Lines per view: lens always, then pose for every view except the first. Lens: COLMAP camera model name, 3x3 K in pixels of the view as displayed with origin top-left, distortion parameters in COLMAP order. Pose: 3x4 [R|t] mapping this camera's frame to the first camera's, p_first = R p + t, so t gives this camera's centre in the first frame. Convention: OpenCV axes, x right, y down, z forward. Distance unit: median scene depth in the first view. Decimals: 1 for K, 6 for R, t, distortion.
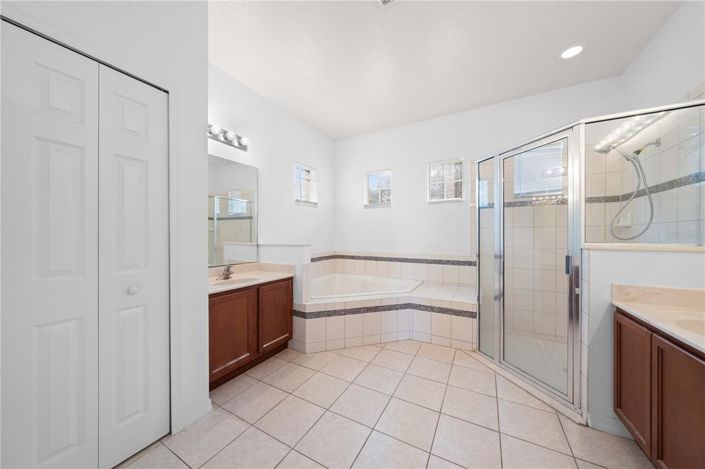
lens RADIAL K [[239.4, 0, 353.2], [0, 239.4, 233.1], [0, 0, 1]] dist [-0.005307, -0.000062]
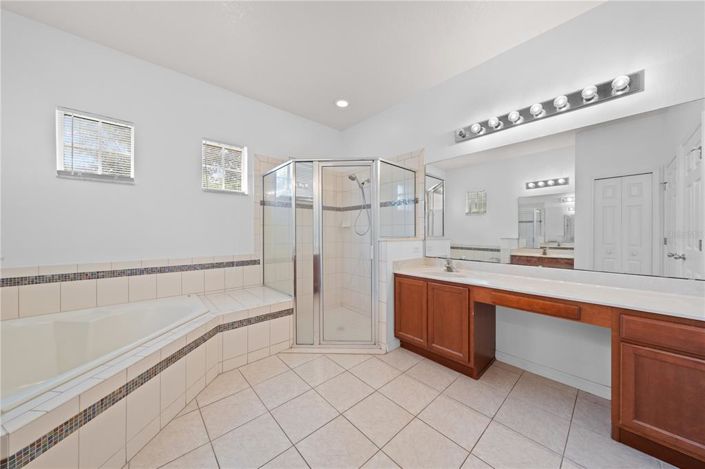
lens RADIAL K [[236.9, 0, 352.1], [0, 236.9, 231.1], [0, 0, 1]] dist [-0.000647, -0.000009]
pose [[0.331338, 0.008521, 0.943474, -0.367924], [-0.005349, 0.999960, -0.007152, 0.010550], [-0.943497, -0.002677, 0.331370, 0.441646]]
